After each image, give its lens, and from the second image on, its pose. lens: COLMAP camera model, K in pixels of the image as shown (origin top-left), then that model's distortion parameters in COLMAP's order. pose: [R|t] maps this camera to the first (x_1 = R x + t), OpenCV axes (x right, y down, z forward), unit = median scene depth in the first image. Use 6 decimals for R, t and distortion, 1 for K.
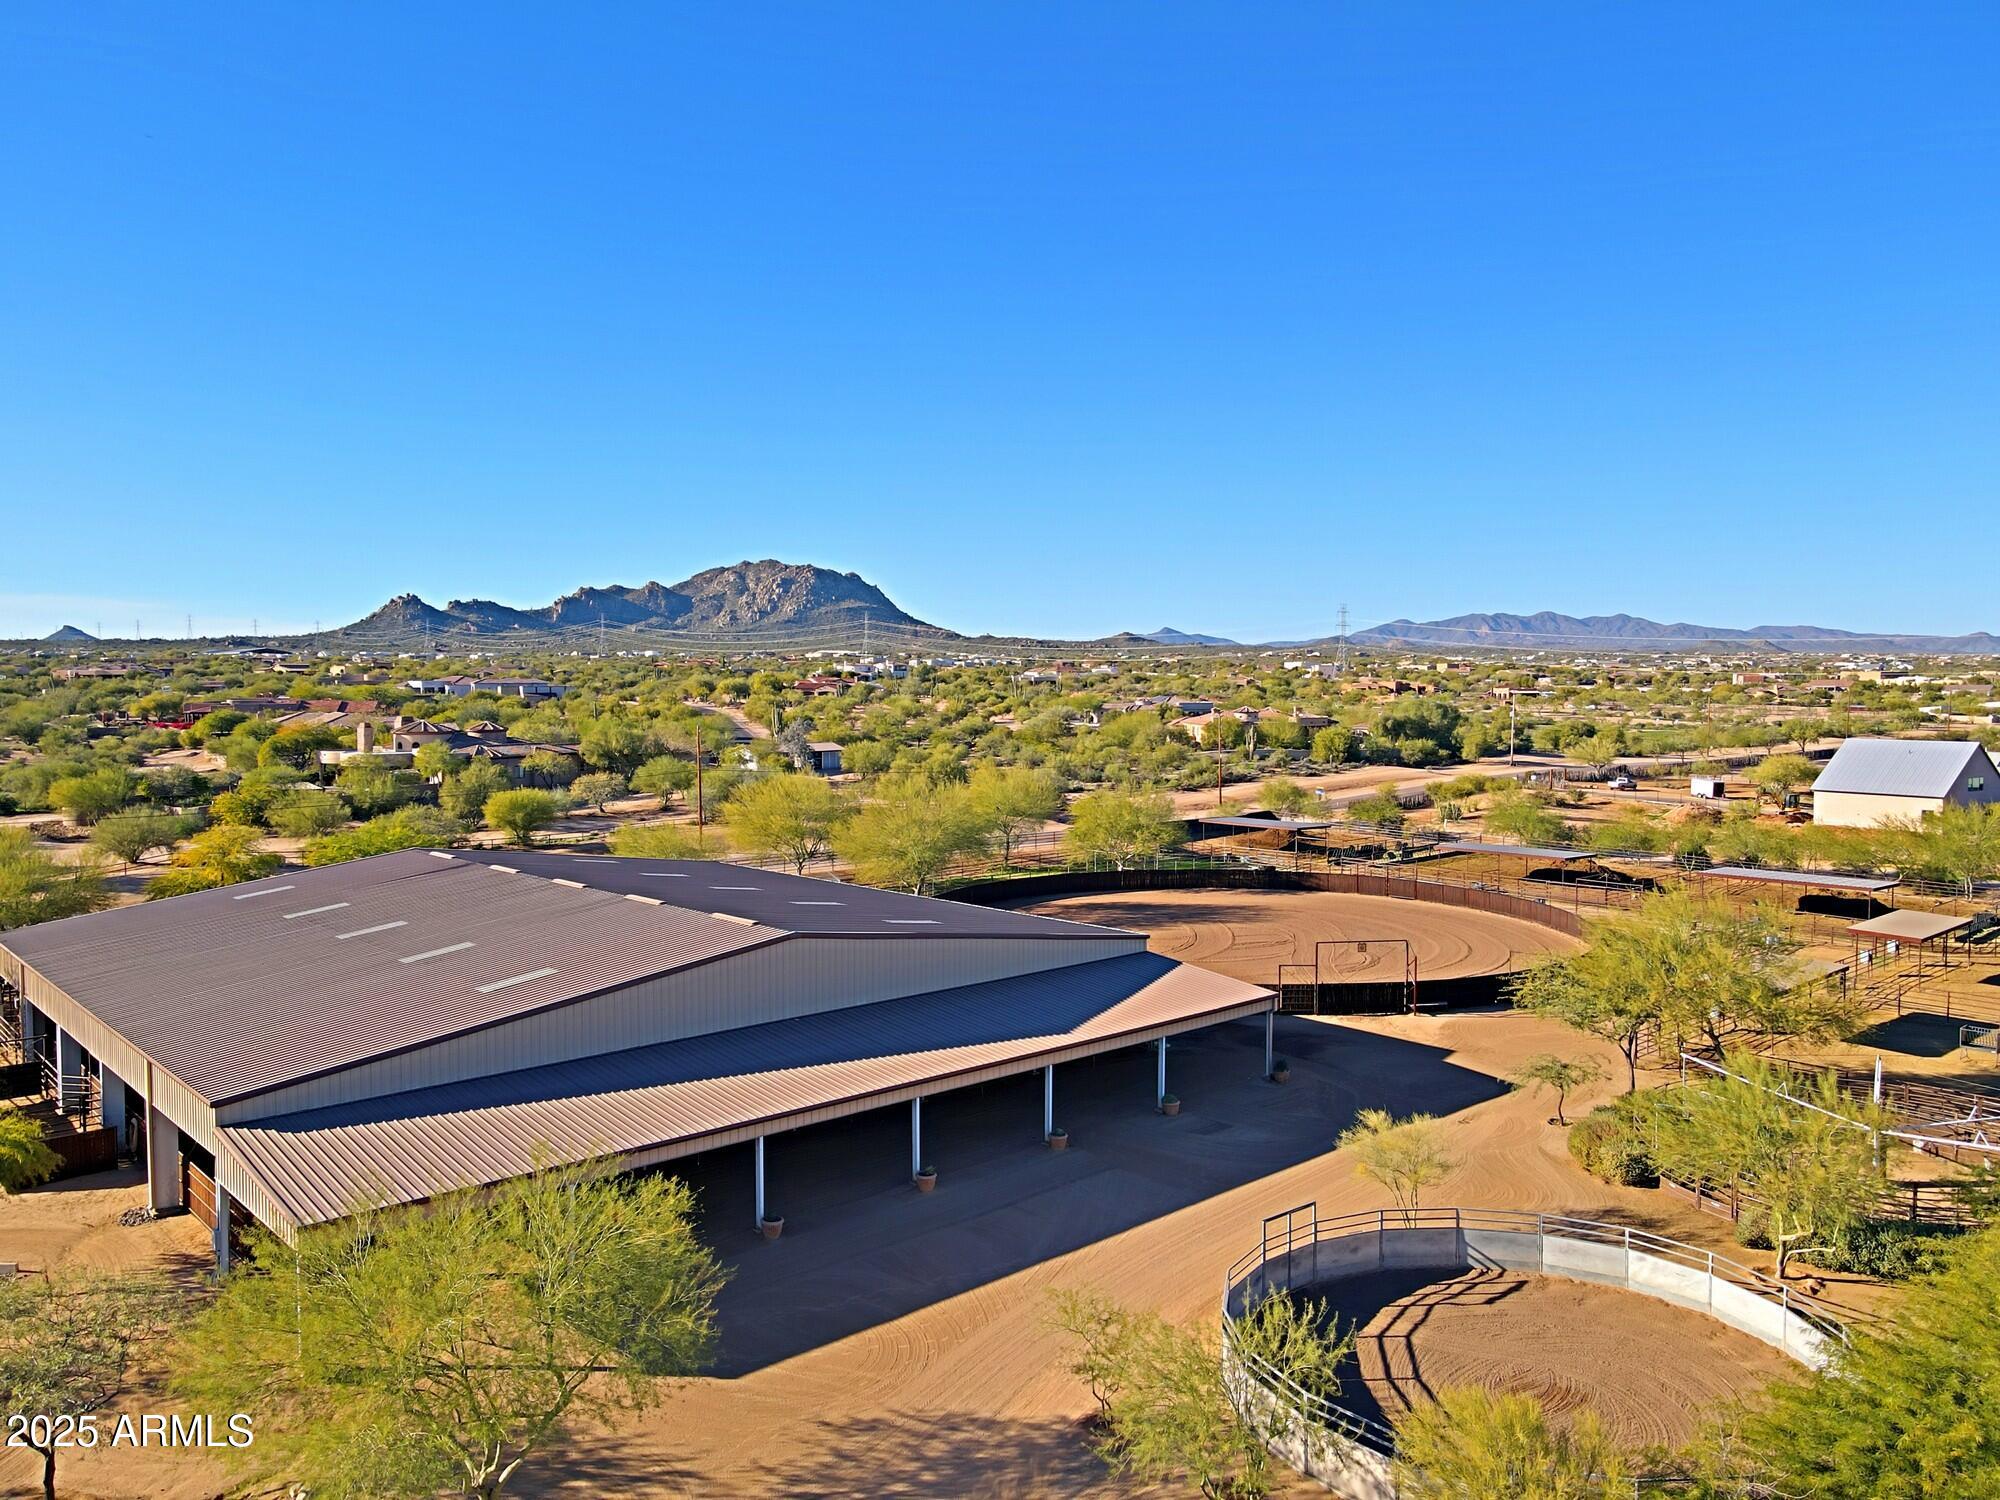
lens RADIAL K [[1466.3, 0, 1007.0], [0, 1466.3, 752.8], [0, 0, 1]] dist [-0.008584, 0.052333]
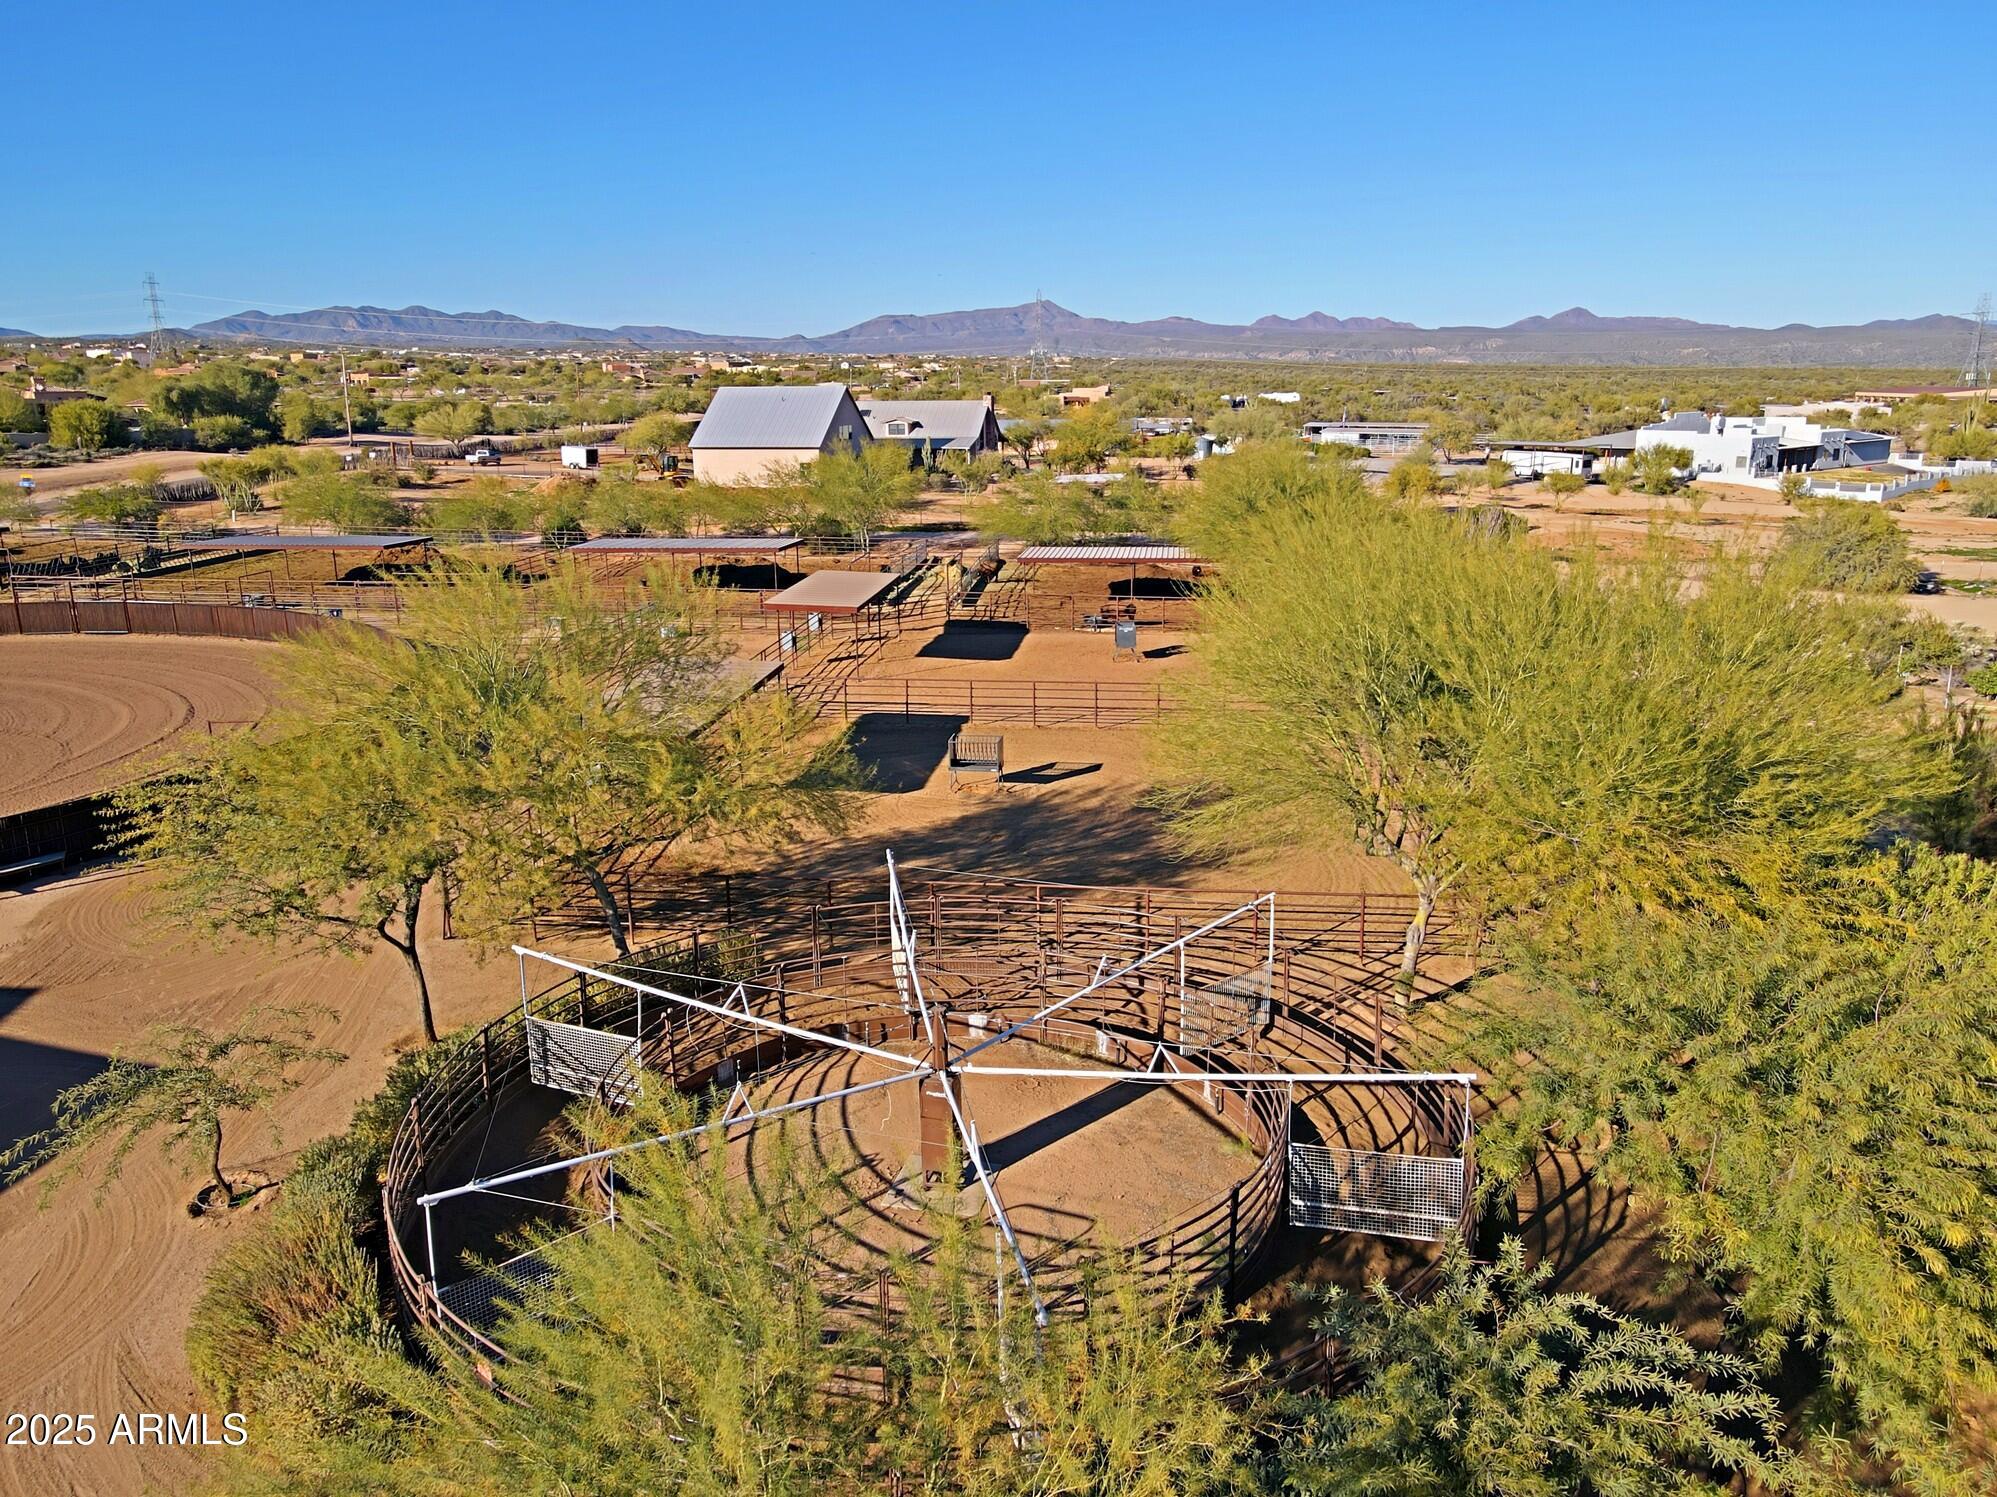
lens RADIAL K [[1461.2, 0, 1005.0], [0, 1461.2, 748.8], [0, 0, 1]] dist [0.008106, 0.021182]
pose [[0.753162, -0.170811, 0.635272, 0.072202], [0.043322, 0.976484, 0.211194, 0.015779], [-0.656407, -0.131542, 0.742851, 0.141094]]
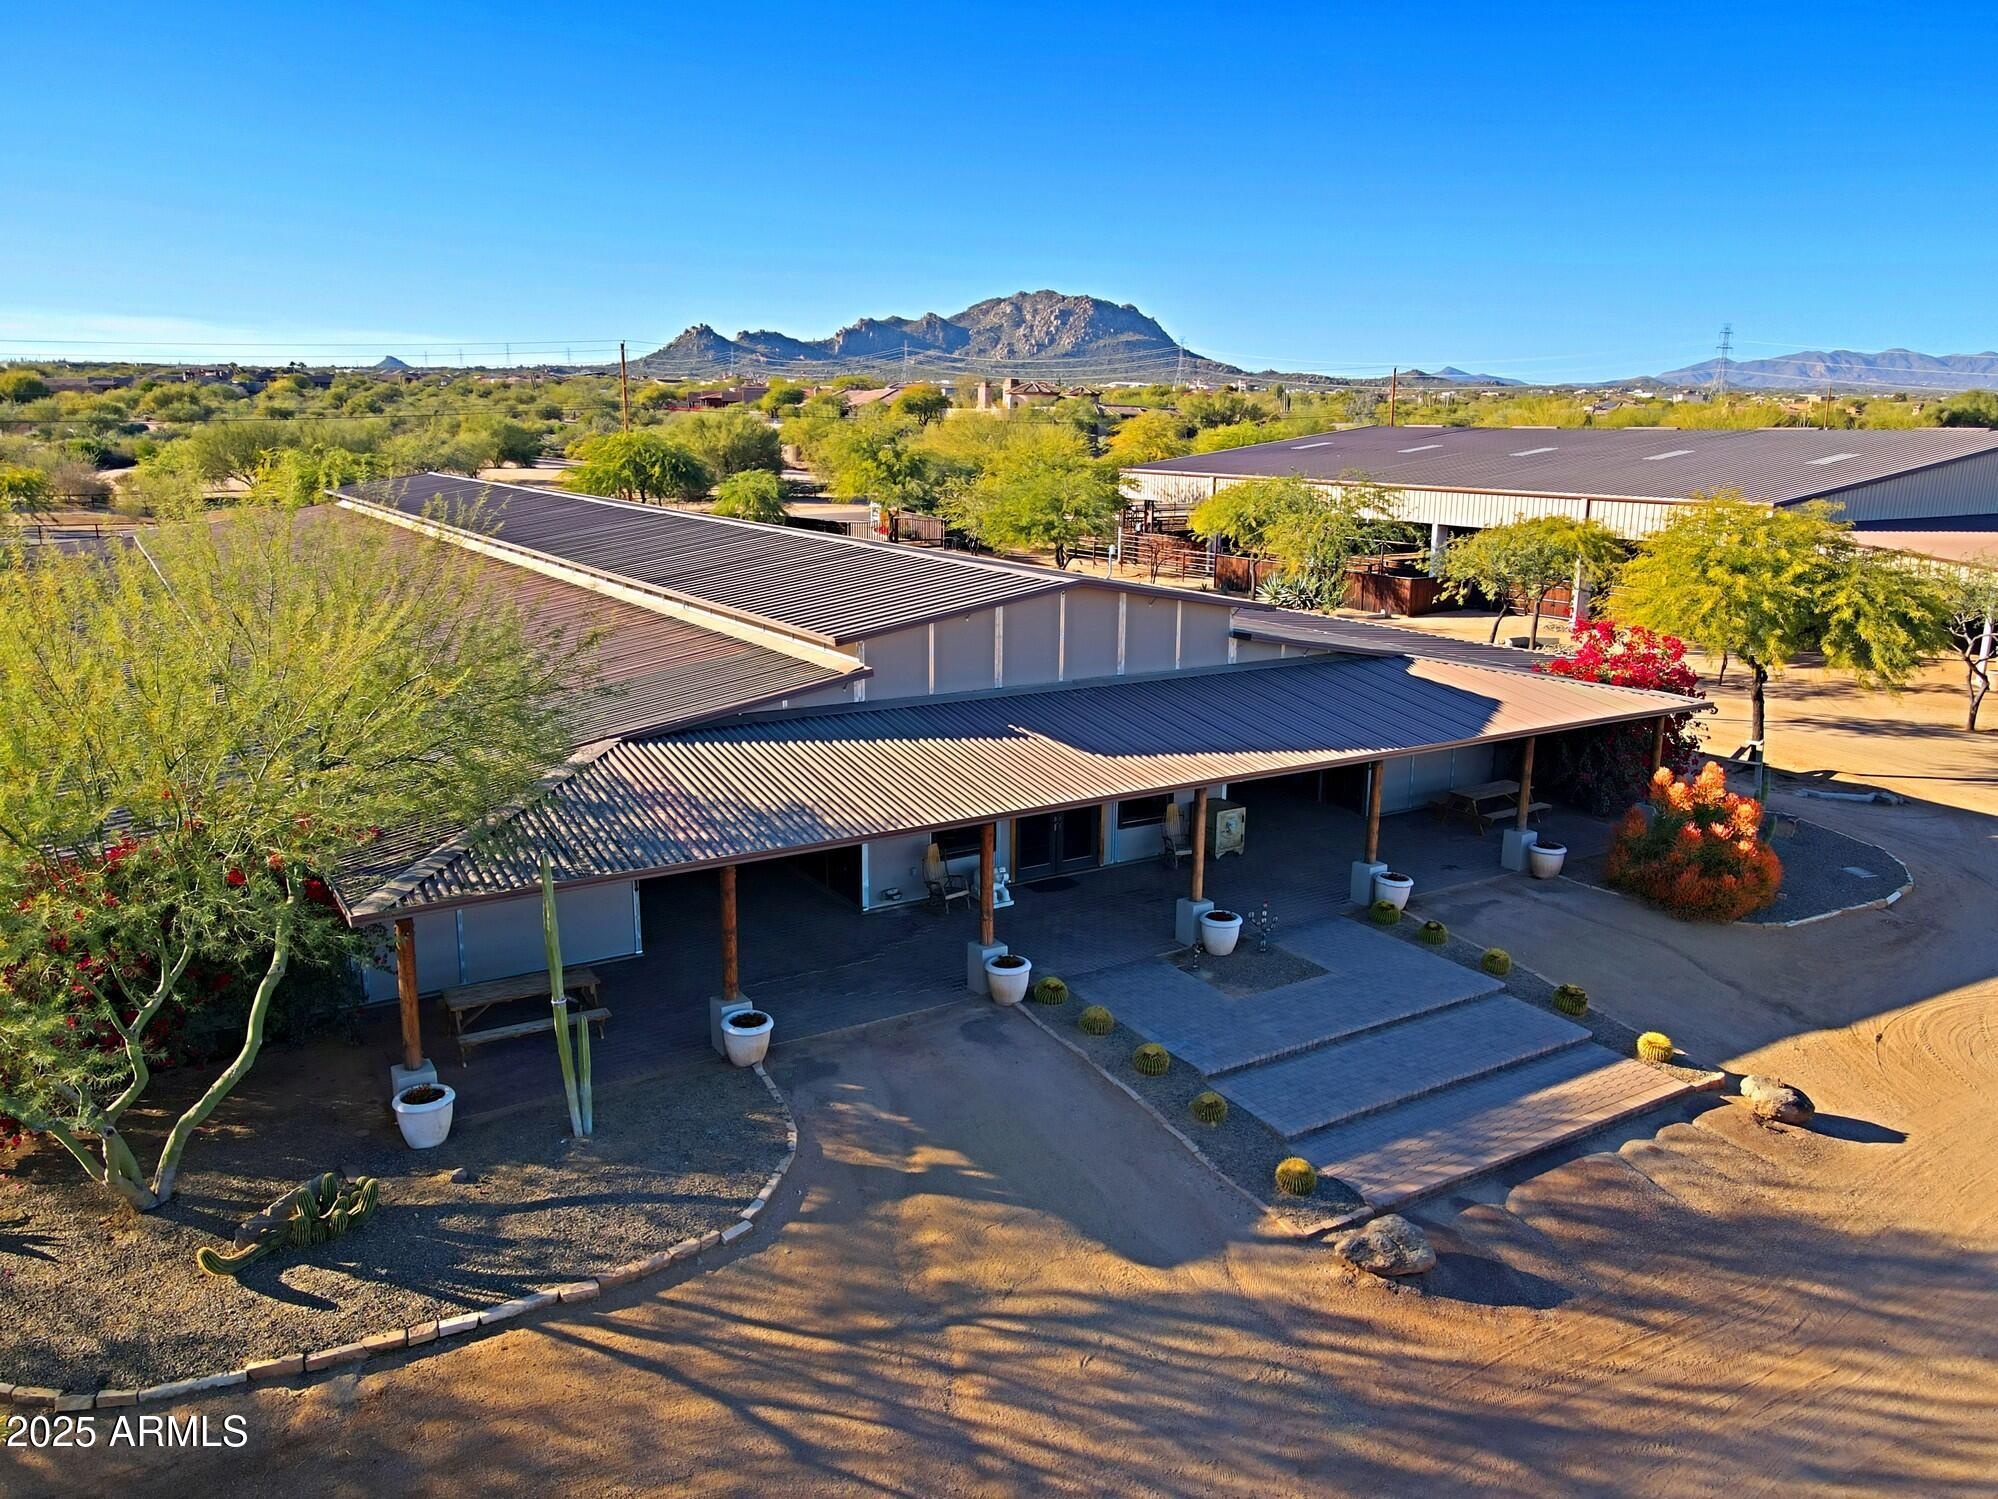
lens RADIAL K [[1461.9, 0, 1005.5], [0, 1461.9, 749.8], [0, 0, 1]] dist [0.008106, 0.021182]
pose [[0.984625, 0.051175, -0.167018, -0.159462], [-0.021944, 0.984786, 0.172378, 0.040853], [0.173298, -0.166063, 0.970768, -0.053094]]
